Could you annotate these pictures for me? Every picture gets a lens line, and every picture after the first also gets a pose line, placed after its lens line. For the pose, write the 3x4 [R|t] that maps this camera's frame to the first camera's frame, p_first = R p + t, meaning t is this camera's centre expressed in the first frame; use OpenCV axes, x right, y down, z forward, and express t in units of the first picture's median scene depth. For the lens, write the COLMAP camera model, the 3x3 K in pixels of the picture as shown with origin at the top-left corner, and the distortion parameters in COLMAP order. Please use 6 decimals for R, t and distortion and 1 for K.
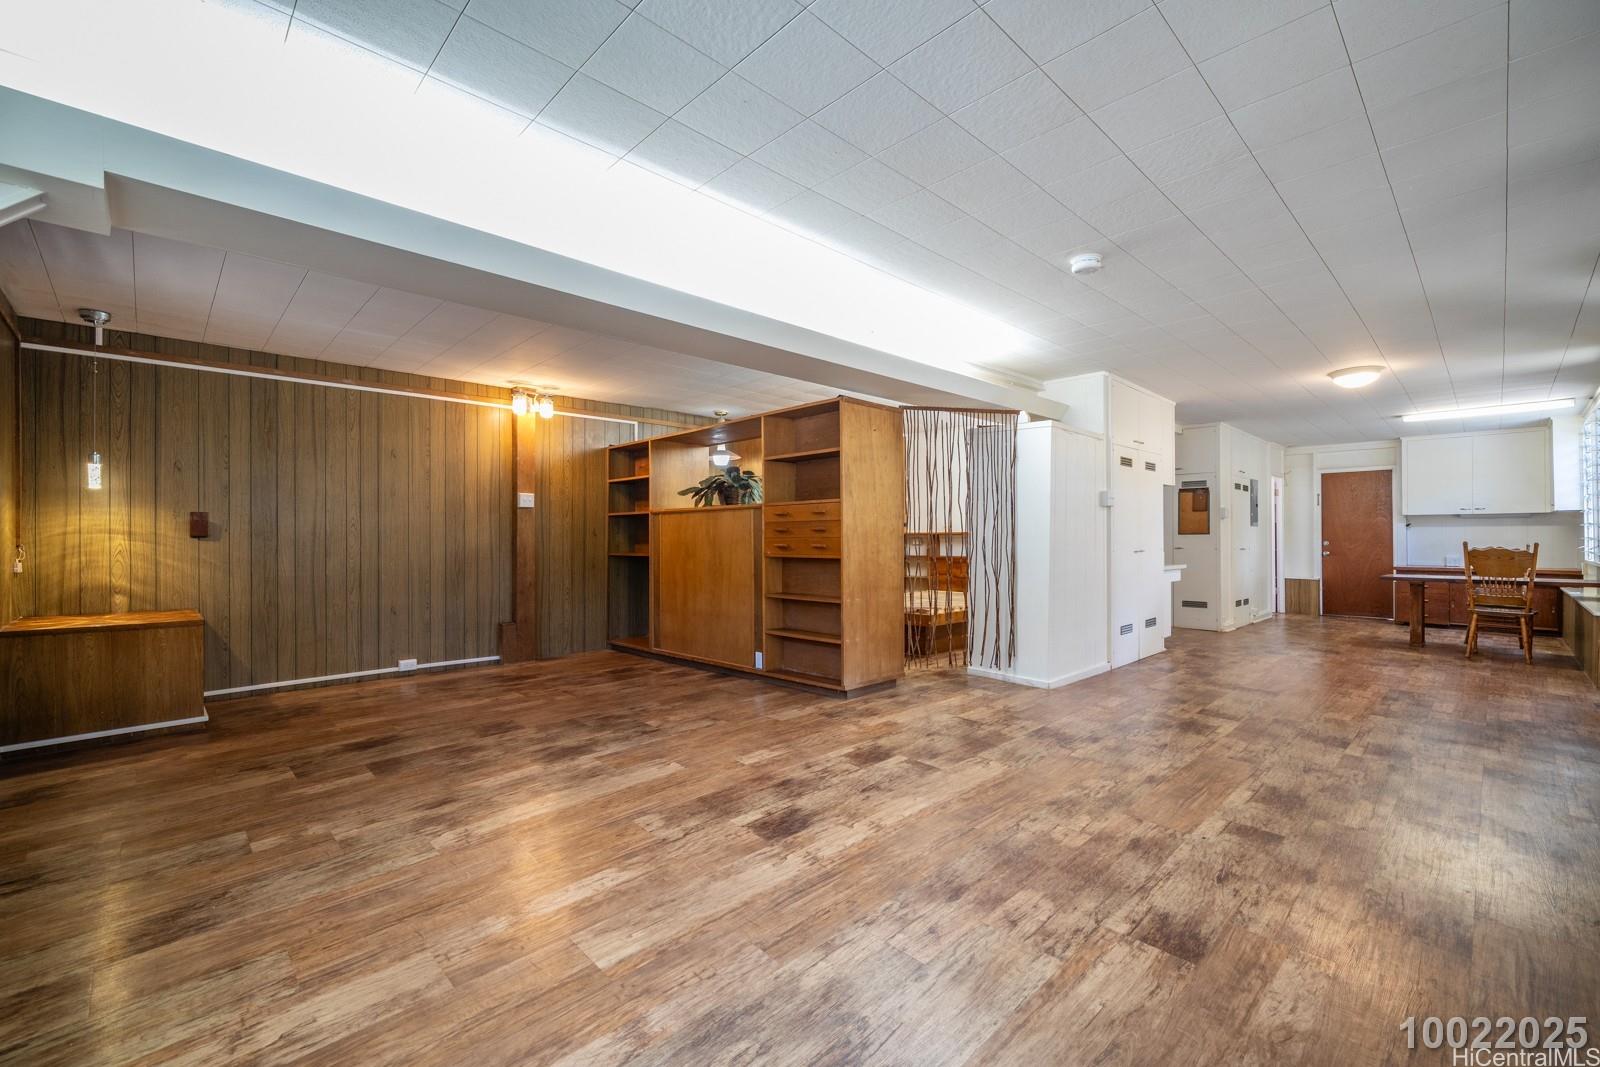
lens RADIAL K [[686.7, 0, 797.5], [0, 686.7, 534.1], [0, 0, 1]] dist [0.001201, 0.000306]
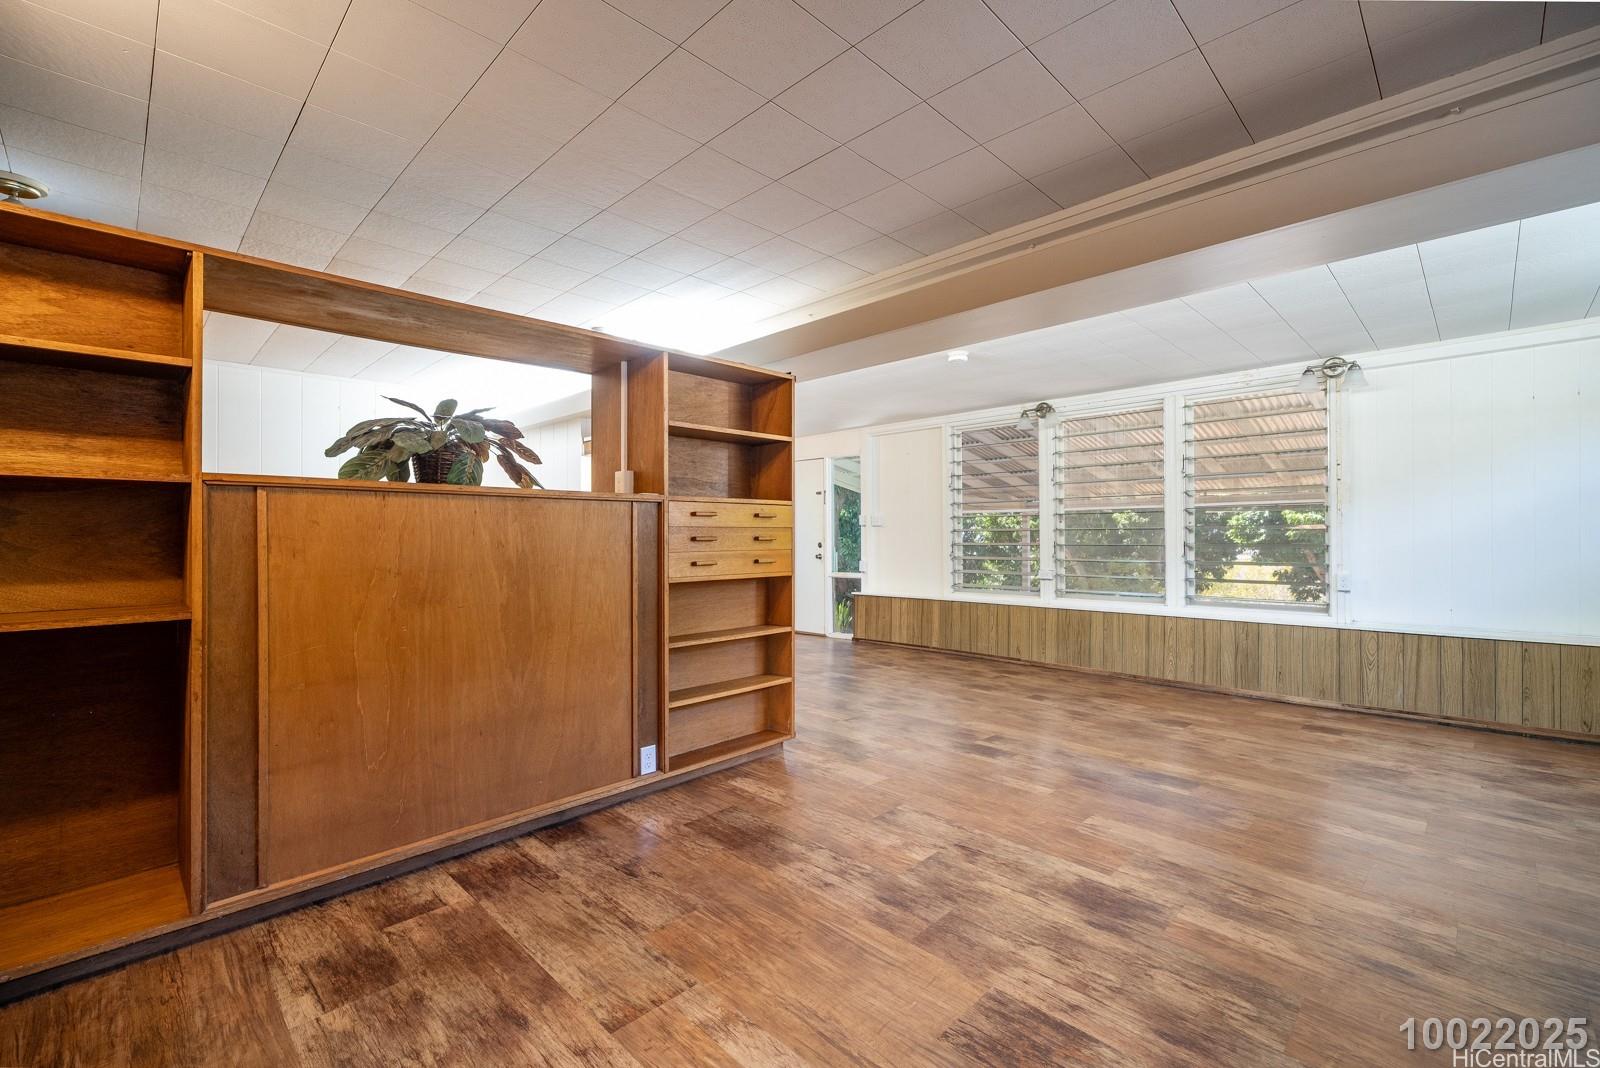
lens RADIAL K [[686.7, 0, 801.9], [0, 686.7, 534.3], [0, 0, 1]] dist [0.001201, 0.000306]
pose [[-0.031743, 0.005946, 0.999478, -0.963676], [-0.005149, 0.999968, -0.006112, -0.010952], [-0.999483, -0.005340, -0.031711, 1.311327]]
